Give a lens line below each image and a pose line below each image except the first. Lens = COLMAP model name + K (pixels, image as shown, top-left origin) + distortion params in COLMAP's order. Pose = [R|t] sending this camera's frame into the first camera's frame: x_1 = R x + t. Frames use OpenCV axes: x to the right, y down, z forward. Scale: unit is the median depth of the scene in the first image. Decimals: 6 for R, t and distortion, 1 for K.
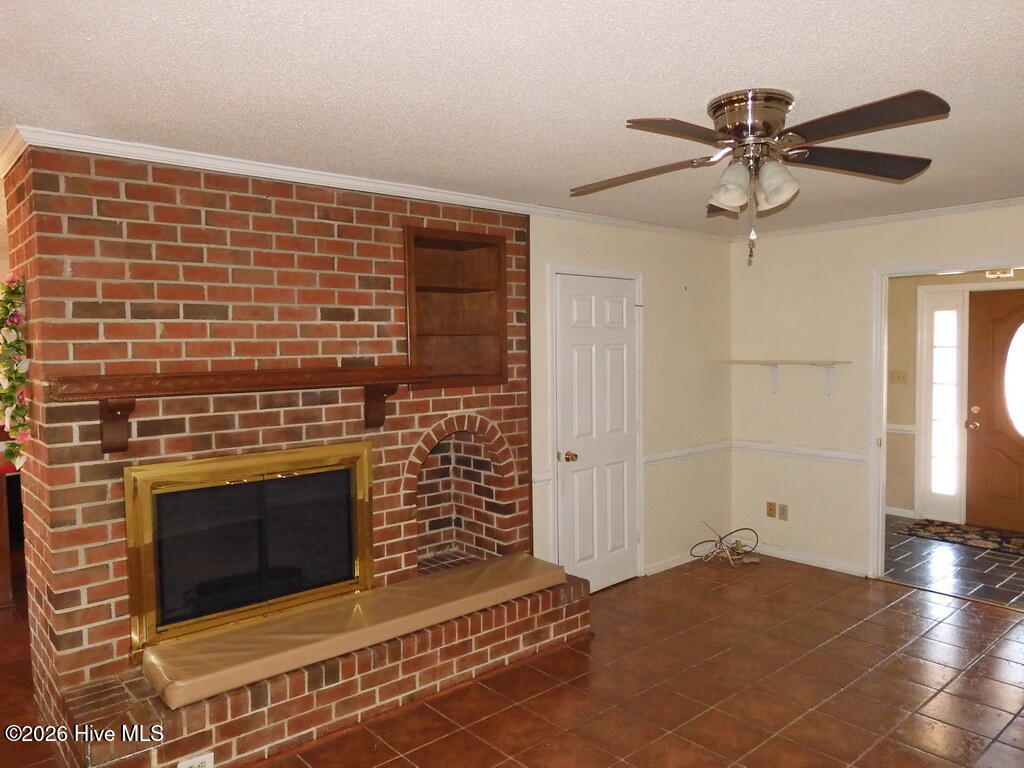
lens RADIAL K [[721.8, 0, 512.0], [0, 721.8, 384.0], [0, 0, 1]] dist [0.005520, 0.003298]
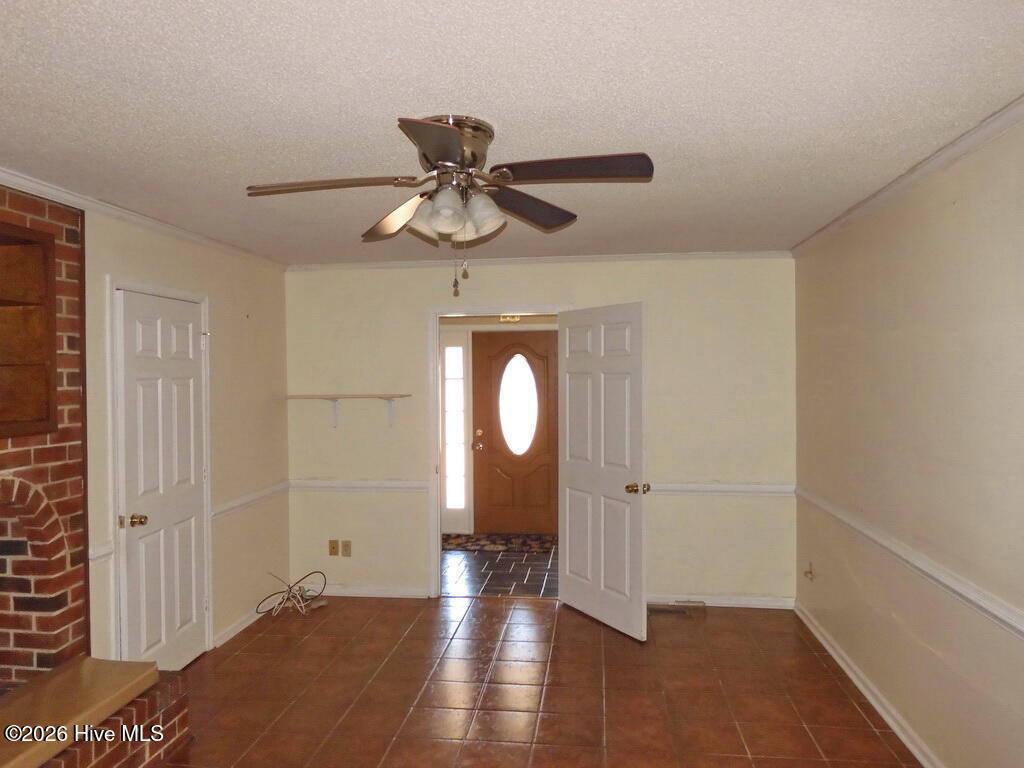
lens RADIAL K [[729.2, 0, 510.6], [0, 729.2, 380.1], [0, 0, 1]] dist [-0.009616, -0.007994]
pose [[0.744544, -0.005237, 0.667553, -0.150375], [0.040067, 0.998517, -0.036855, -0.007106], [-0.666370, 0.054187, 0.743650, 0.130443]]
